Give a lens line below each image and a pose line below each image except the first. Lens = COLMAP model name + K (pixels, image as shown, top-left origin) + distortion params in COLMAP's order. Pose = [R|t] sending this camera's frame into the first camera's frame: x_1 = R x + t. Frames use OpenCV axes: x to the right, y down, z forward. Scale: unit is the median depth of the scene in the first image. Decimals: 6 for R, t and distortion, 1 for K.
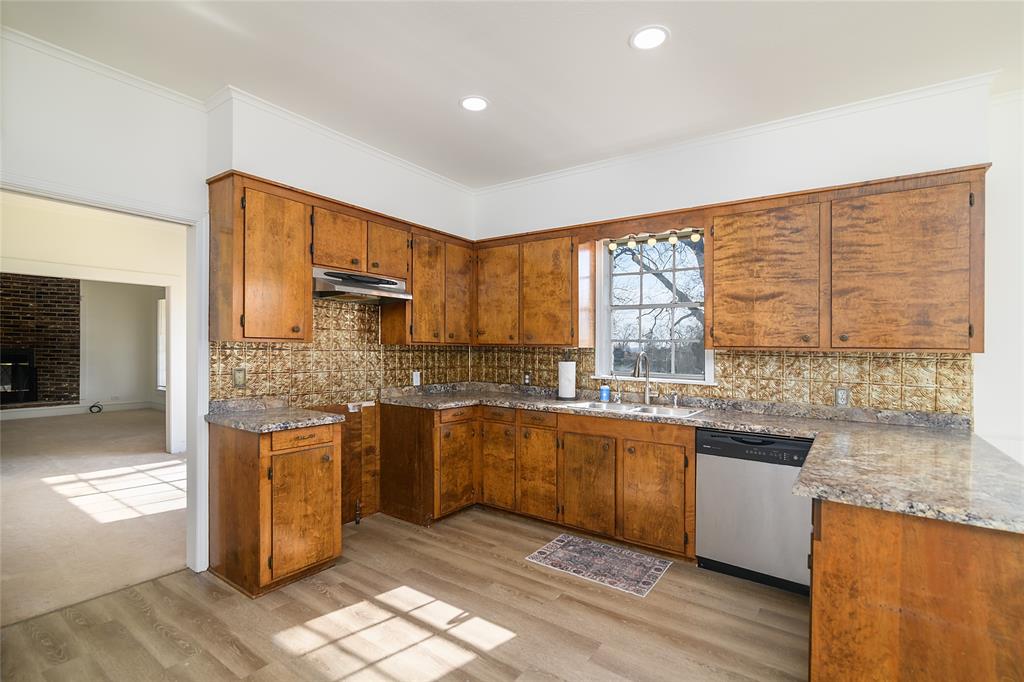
lens RADIAL K [[472.5, 0, 511.3], [0, 472.5, 348.3], [0, 0, 1]] dist [-0.011376, -0.000790]
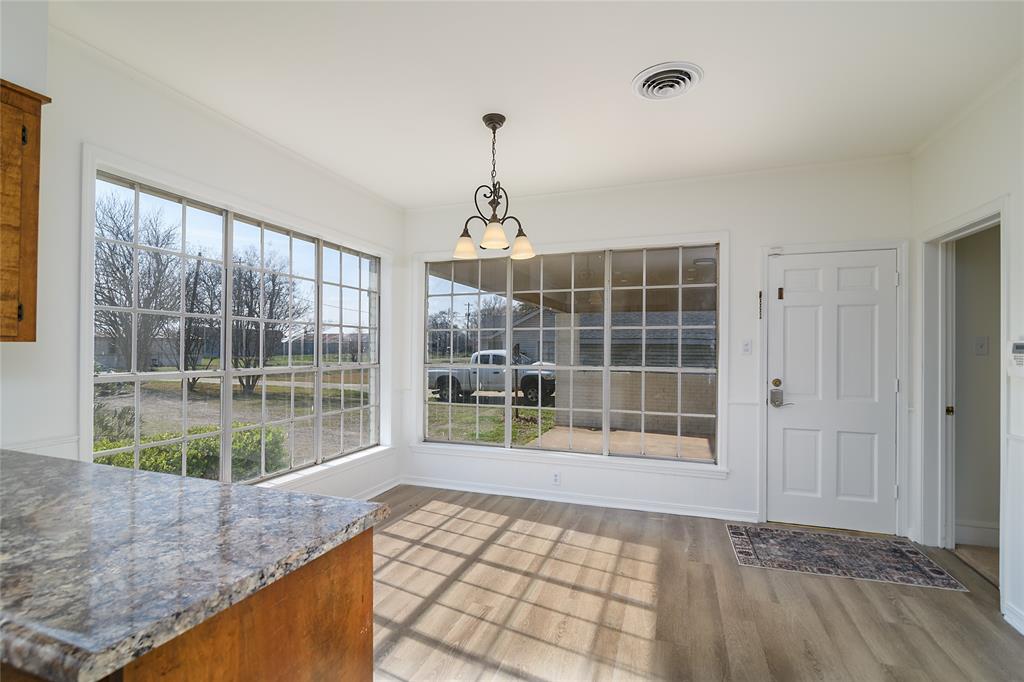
lens RADIAL K [[472.5, 0, 511.3], [0, 472.5, 348.3], [0, 0, 1]] dist [-0.011376, -0.000790]
pose [[-0.256442, -0.018183, 0.966389, 0.069218], [-0.009295, 0.999823, 0.016345, 0.001221], [-0.966515, -0.004791, -0.256566, 0.440696]]
